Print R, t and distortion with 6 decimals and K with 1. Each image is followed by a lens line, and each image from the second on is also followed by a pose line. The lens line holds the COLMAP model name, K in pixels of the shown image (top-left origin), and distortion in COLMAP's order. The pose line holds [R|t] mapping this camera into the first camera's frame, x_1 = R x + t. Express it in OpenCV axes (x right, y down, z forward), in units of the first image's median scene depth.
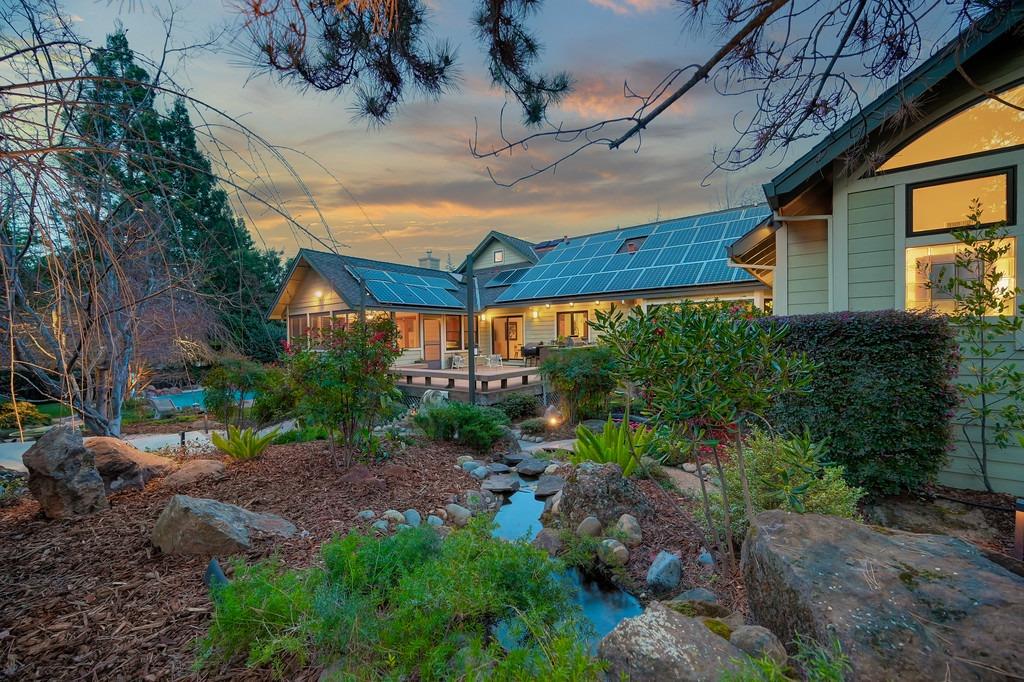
lens RADIAL K [[414.1, 0, 515.6], [0, 414.1, 344.7], [0, 0, 1]] dist [0.000933, 0.000518]
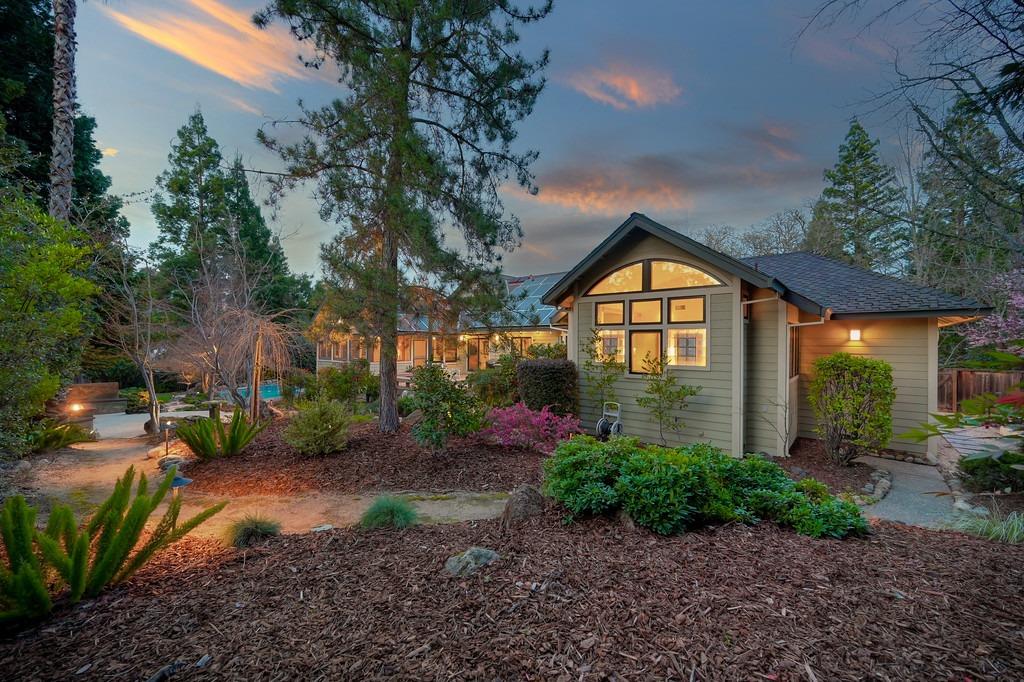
lens RADIAL K [[414.1, 0, 511.4], [0, 414.1, 345.9], [0, 0, 1]] dist [0.000933, 0.000518]
pose [[0.998402, 0.022425, -0.051869, 0.119643], [-0.023071, 0.999663, -0.011885, -0.022303], [0.051585, 0.013063, 0.998583, -0.249110]]
